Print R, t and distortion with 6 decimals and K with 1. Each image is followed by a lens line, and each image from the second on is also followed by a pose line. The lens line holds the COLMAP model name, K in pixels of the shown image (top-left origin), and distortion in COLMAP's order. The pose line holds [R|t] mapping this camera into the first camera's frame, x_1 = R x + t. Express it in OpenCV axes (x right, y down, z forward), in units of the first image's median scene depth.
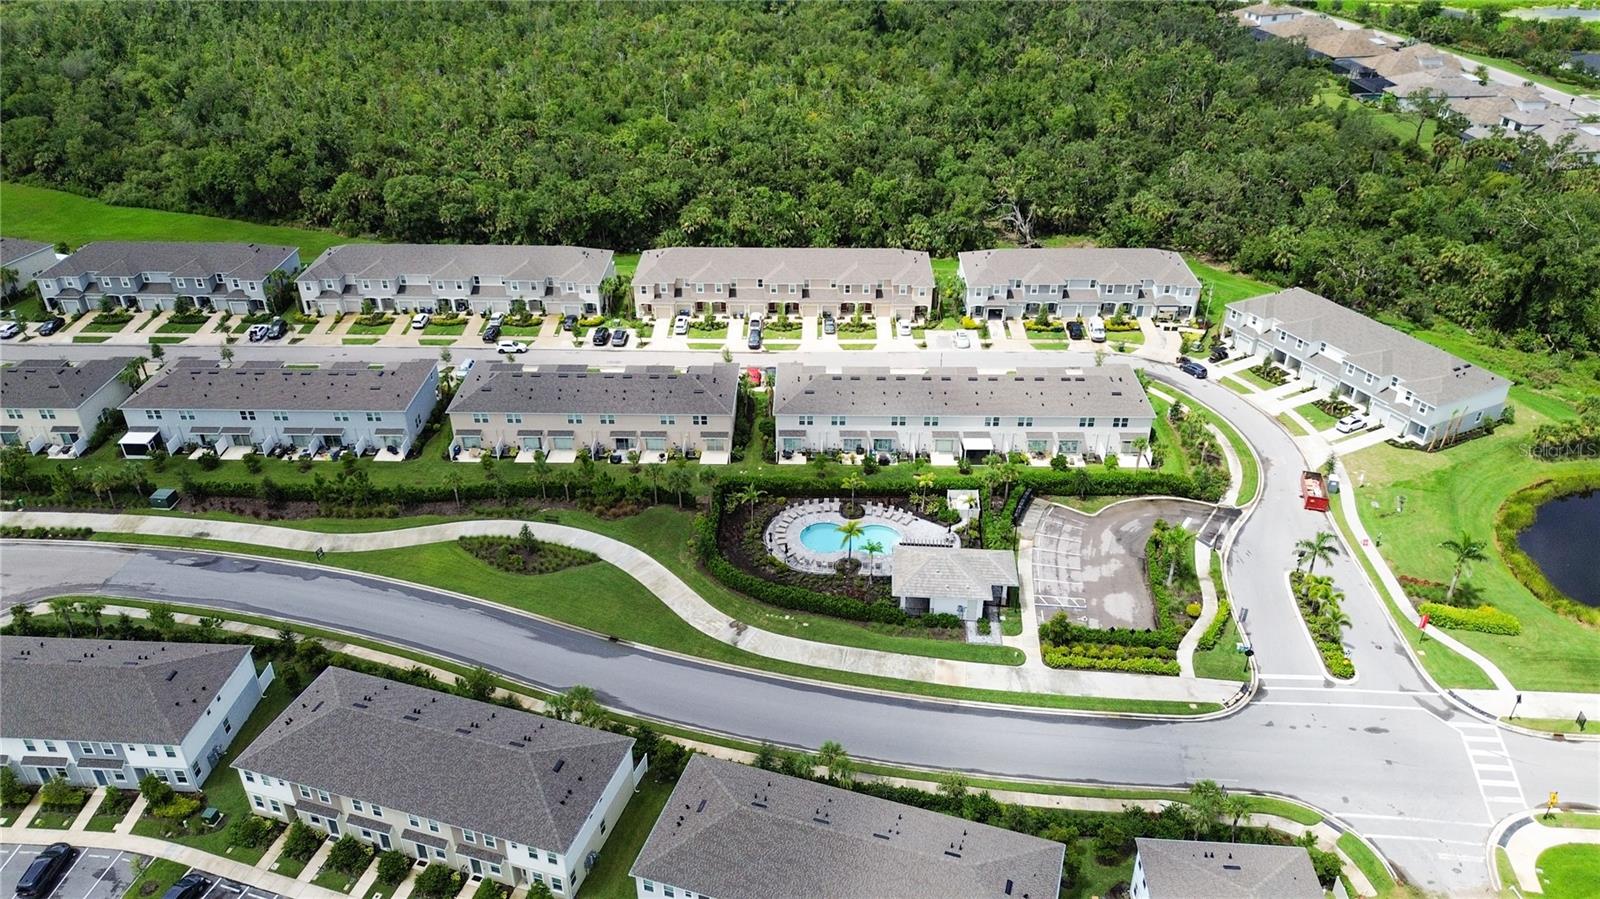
lens RADIAL K [[1130.3, 0, 794.1], [0, 1130.3, 450.4], [0, 0, 1]] dist [0.124720, -0.217808]
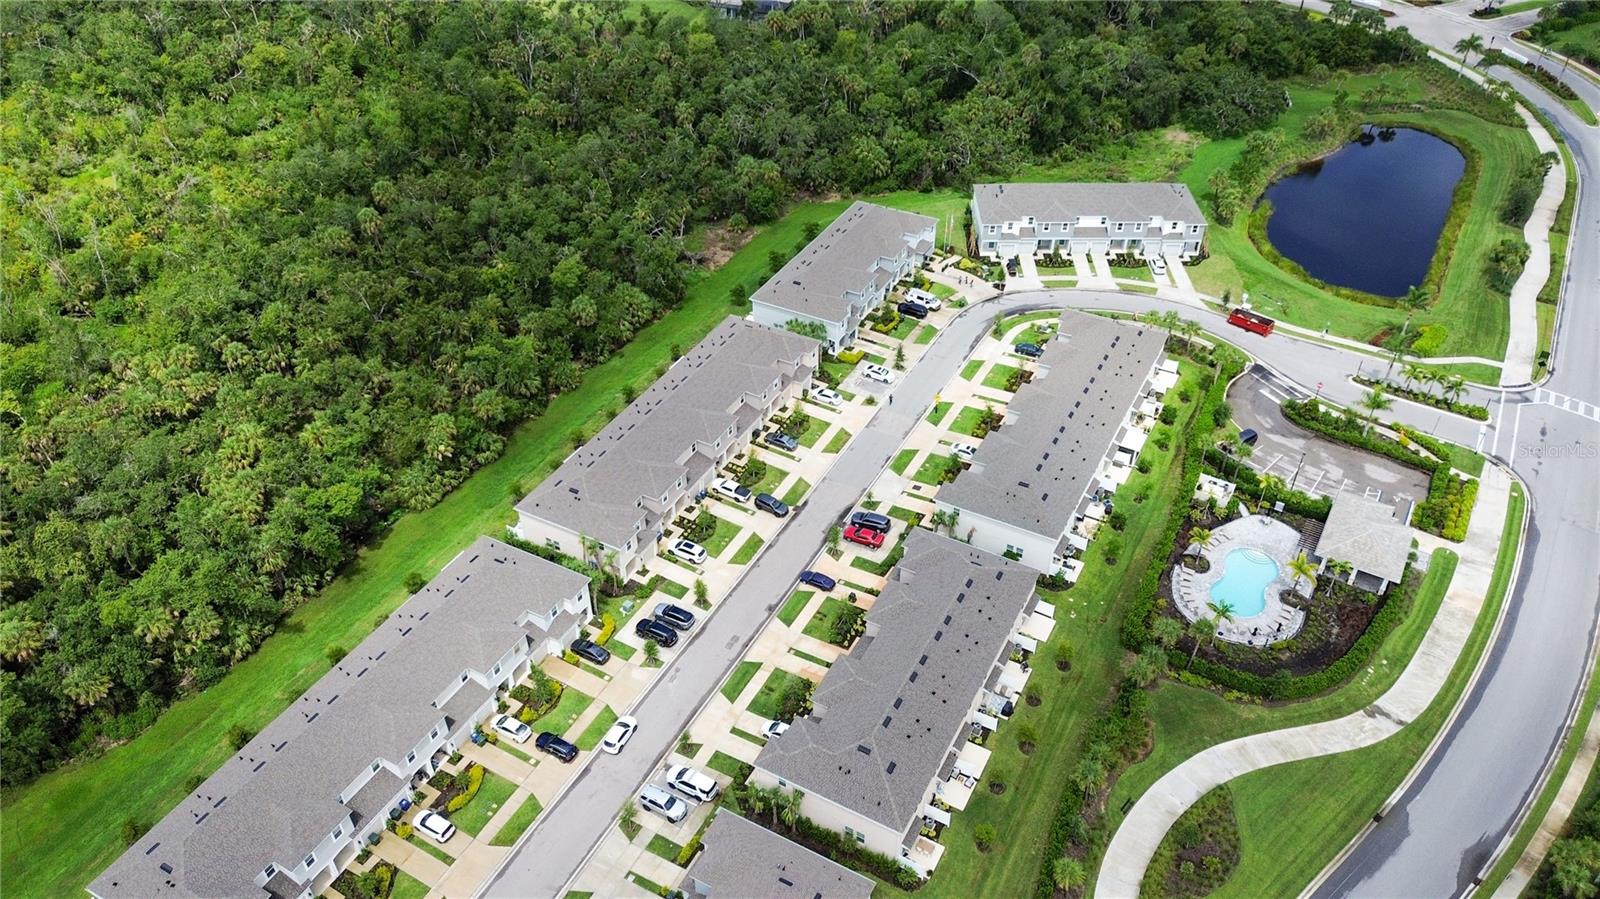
lens RADIAL K [[1128.2, 0, 797.6], [0, 1128.2, 458.8], [0, 0, 1]] dist [0.072356, -0.080958]
pose [[0.456950, -0.555033, 0.695079, -0.666429], [0.459003, 0.816490, 0.350230, -0.470336], [-0.761914, 0.159006, 0.627857, 0.583629]]
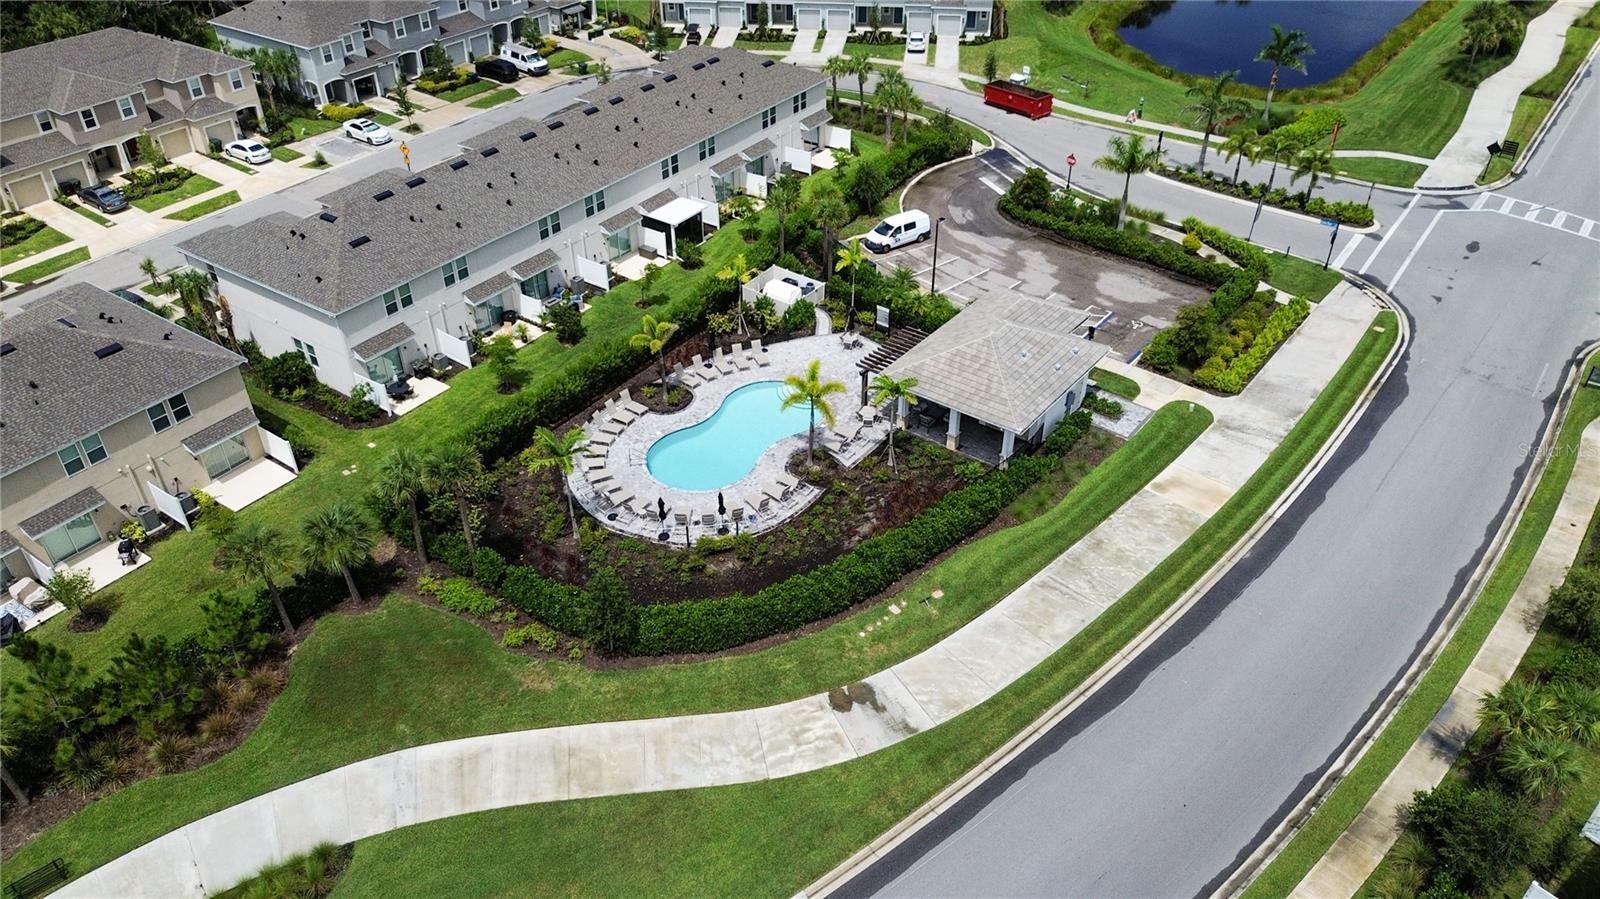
lens RADIAL K [[1128.2, 0, 797.6], [0, 1128.2, 458.8], [0, 0, 1]] dist [0.072356, -0.080958]
pose [[0.550019, -0.491660, 0.675093, -0.229312], [0.433322, 0.859030, 0.272579, -0.026274], [-0.713941, 0.142609, 0.685529, 0.586001]]
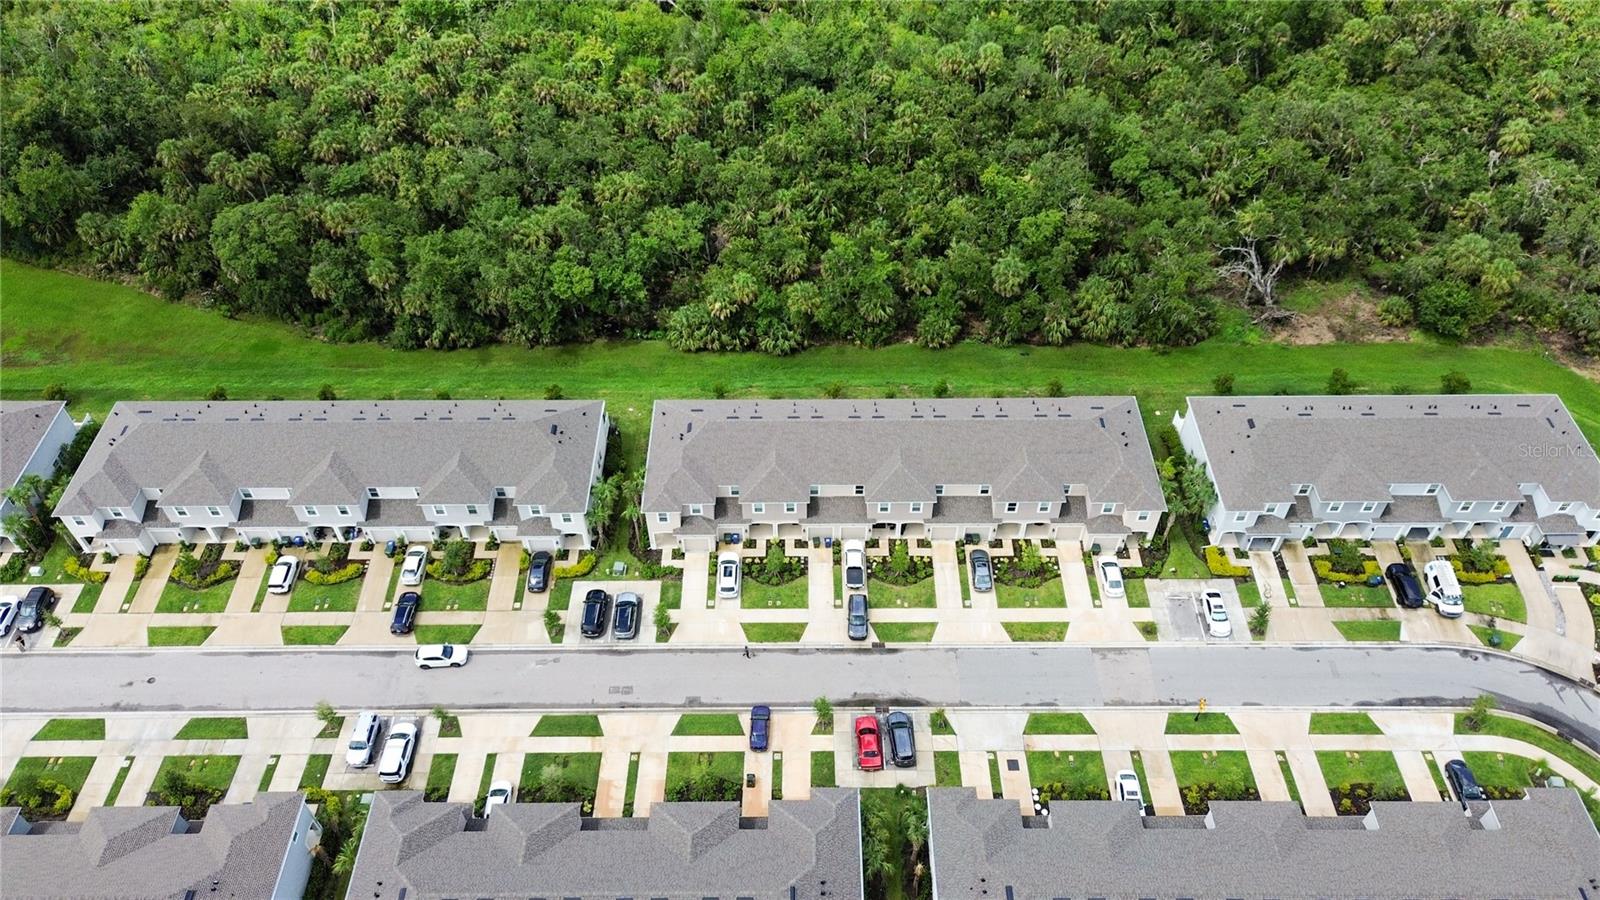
lens RADIAL K [[1128.2, 0, 797.6], [0, 1128.2, 459.3], [0, 0, 1]] dist [0.072356, -0.080958]
pose [[0.999688, -0.019244, 0.015894, -0.088613], [0.013808, 0.956899, 0.290094, -0.414215], [-0.020792, -0.289784, 0.956866, 0.560534]]
